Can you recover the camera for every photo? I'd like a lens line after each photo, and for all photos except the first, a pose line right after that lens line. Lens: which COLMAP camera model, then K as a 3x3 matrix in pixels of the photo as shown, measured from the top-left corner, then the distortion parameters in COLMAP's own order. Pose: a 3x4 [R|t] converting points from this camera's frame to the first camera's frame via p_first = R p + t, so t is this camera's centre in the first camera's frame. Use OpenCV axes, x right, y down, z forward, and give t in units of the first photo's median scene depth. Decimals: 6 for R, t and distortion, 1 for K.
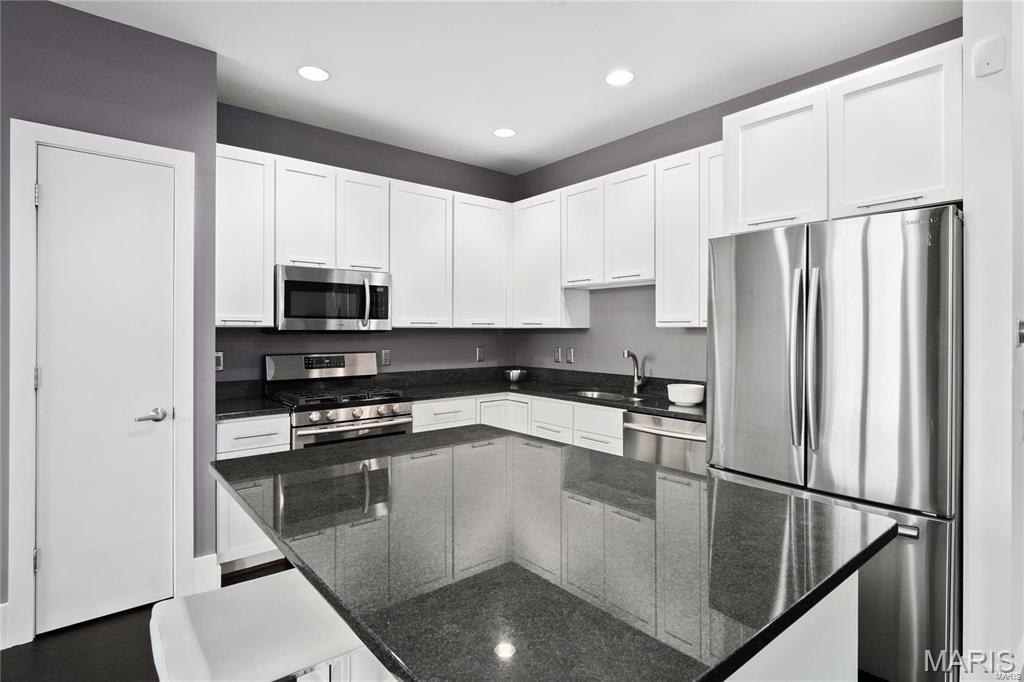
lens RADIAL K [[517.6, 0, 507.7], [0, 517.6, 331.8], [0, 0, 1]] dist [-0.005288, -0.001264]
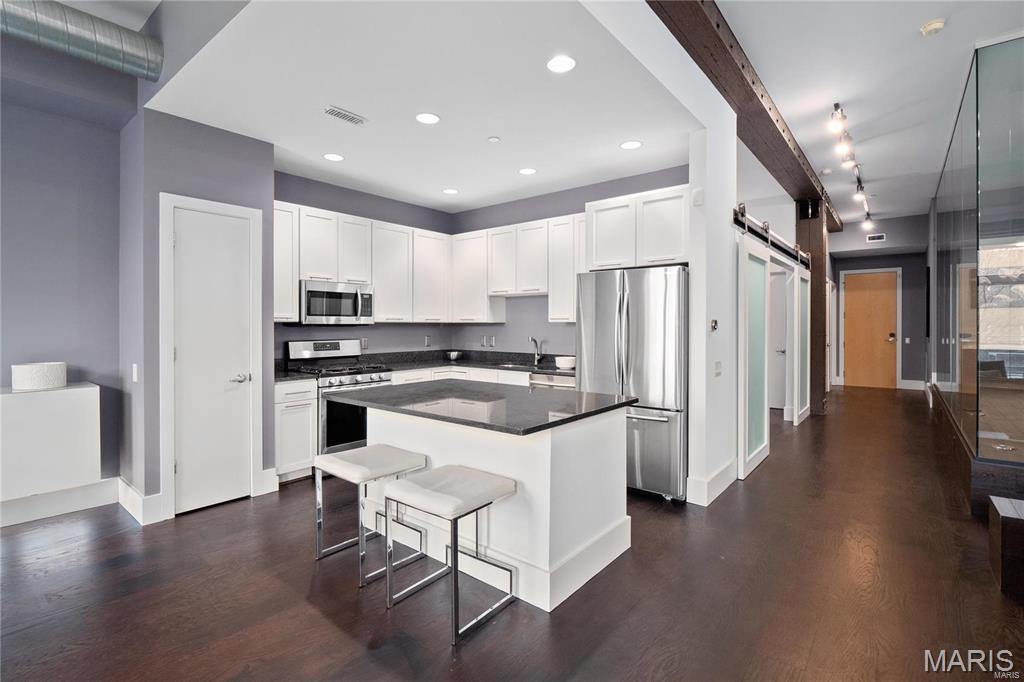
lens RADIAL K [[482.7, 0, 512.3], [0, 482.7, 327.6], [0, 0, 1]] dist [-0.014158, 0.000867]
pose [[0.979405, -0.001509, 0.201899, -0.120465], [0.000579, 0.999989, 0.004663, 0.000902], [-0.201904, -0.004450, 0.979395, -0.422924]]
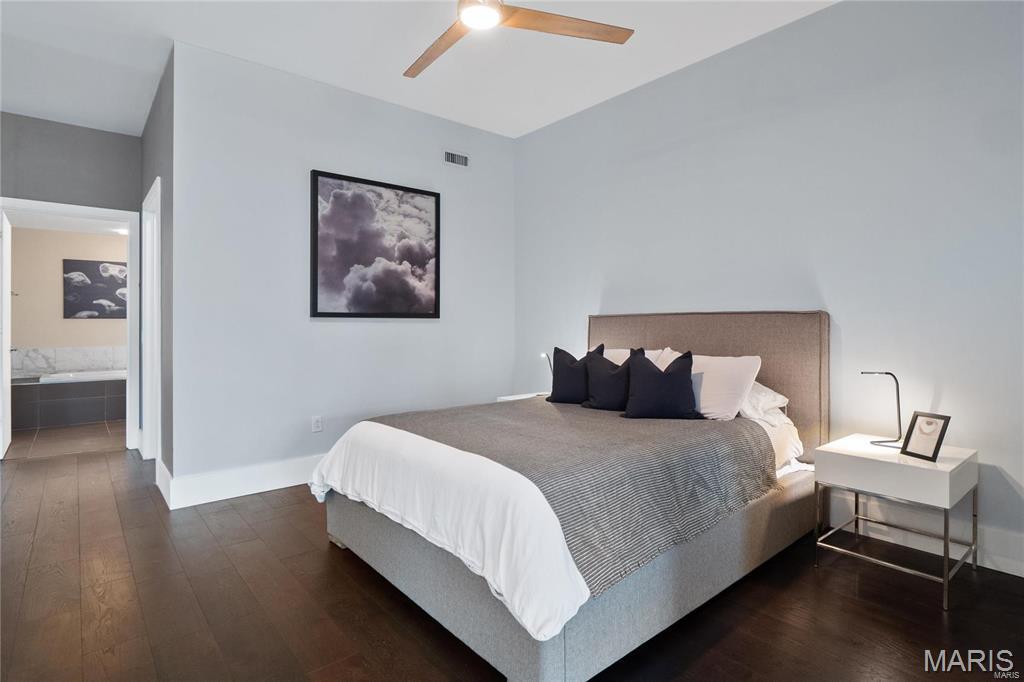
lens RADIAL K [[517.6, 0, 524.5], [0, 517.6, 318.6], [0, 0, 1]] dist [-0.005288, -0.001264]
pose [[-0.024276, 0.016520, 0.999569, 0.963374], [0.005020, 0.999853, -0.016403, -0.051006], [-0.999693, 0.004620, -0.024356, -0.001374]]
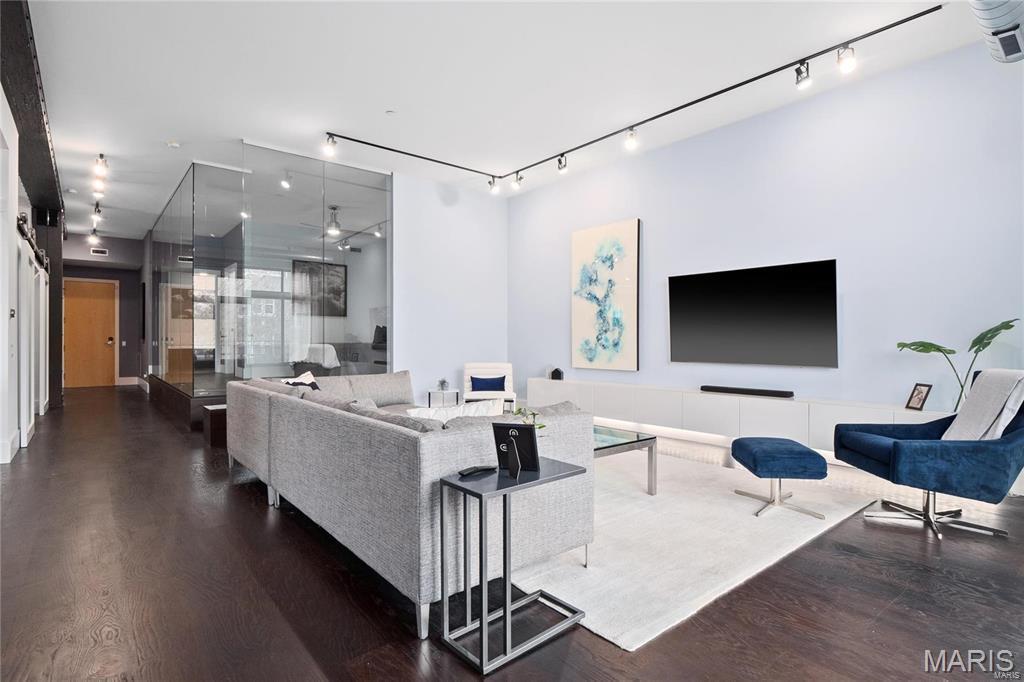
lens RADIAL K [[517.6, 0, 511.8], [0, 517.6, 344.0], [0, 0, 1]] dist [-0.005288, -0.001264]
pose [[-0.006678, -0.005187, 0.999964, -0.820210], [-0.001787, 0.999985, 0.005175, 0.069177], [-0.999976, -0.001752, -0.006687, -0.771714]]
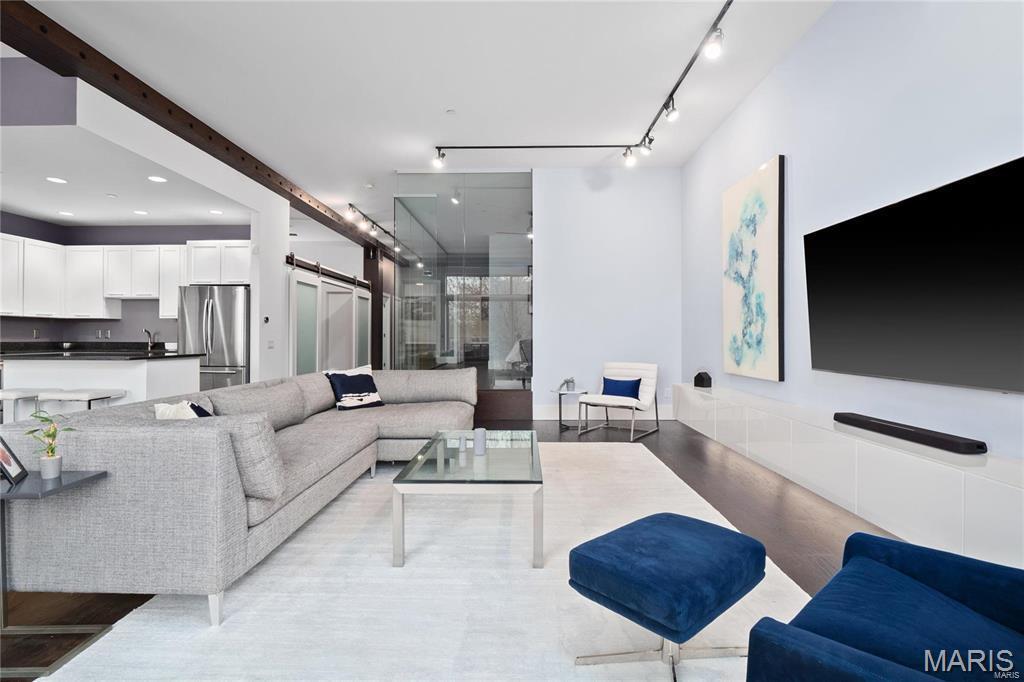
lens RADIAL K [[482.7, 0, 508.5], [0, 482.7, 338.8], [0, 0, 1]] dist [-0.014158, 0.000867]
pose [[0.647185, 0.000597, 0.762333, -0.306620], [-0.001510, 0.999999, 0.000499, 0.072220], [-0.762332, -0.001474, 0.647185, -1.438721]]
